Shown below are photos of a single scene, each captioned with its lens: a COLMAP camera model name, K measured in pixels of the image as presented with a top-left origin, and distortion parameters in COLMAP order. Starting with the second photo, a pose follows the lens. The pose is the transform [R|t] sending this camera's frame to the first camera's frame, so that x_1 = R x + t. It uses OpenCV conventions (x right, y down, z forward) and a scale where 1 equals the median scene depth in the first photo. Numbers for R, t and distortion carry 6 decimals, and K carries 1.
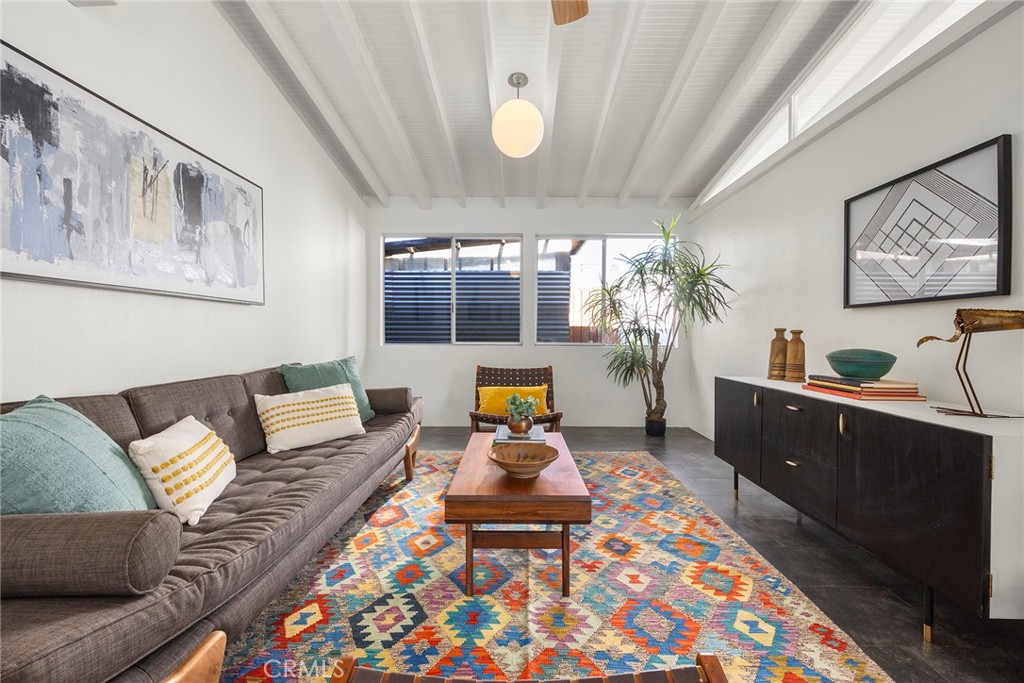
lens RADIAL K [[423.4, 0, 509.9], [0, 423.4, 330.7], [0, 0, 1]] dist [-0.000592, 0.000029]
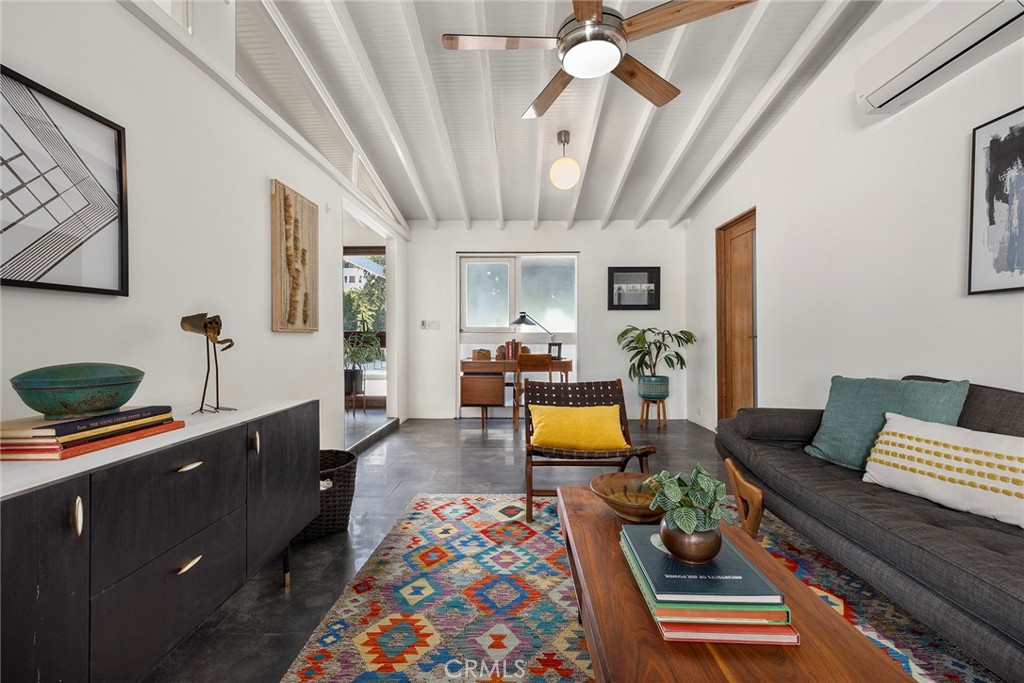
lens RADIAL K [[423.4, 0, 509.9], [0, 423.4, 330.7], [0, 0, 1]] dist [-0.000592, 0.000029]
pose [[-0.999975, 0.000713, 0.007010, 0.279900], [0.000571, 0.999797, -0.020160, 0.014398], [-0.007023, -0.020156, -0.999772, 1.920250]]
